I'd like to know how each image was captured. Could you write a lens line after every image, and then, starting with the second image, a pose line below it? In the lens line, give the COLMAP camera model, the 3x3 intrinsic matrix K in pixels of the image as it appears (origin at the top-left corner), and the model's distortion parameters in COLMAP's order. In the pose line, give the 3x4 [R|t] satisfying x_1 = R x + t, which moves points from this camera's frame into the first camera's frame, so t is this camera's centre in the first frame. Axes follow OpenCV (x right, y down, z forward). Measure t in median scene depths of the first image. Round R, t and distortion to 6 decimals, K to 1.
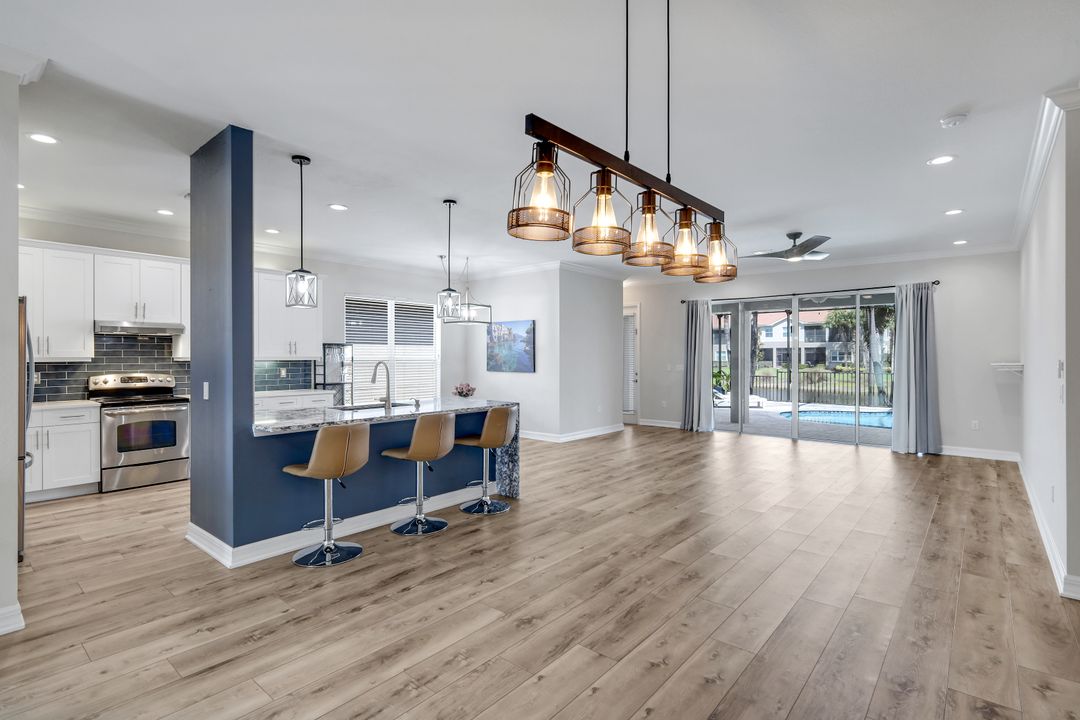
lens RADIAL K [[519.2, 0, 538.6], [0, 519.2, 354.8], [0, 0, 1]] dist [0.000151, 0.000791]
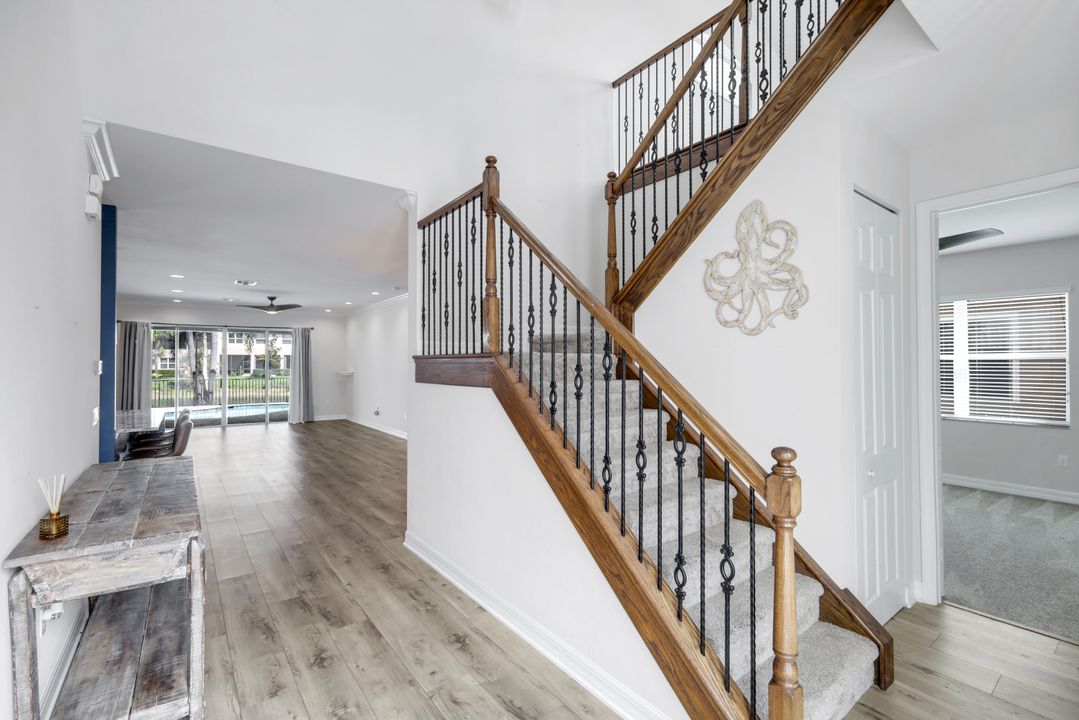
lens RADIAL K [[474.6, 0, 542.2], [0, 474.6, 355.2], [0, 0, 1]] dist [0.008265, -0.000659]
pose [[0.214626, 0.012895, 0.976611, -0.686645], [-0.002946, 0.999917, -0.012556, -0.023525], [-0.976692, -0.000182, 0.214646, -0.154645]]
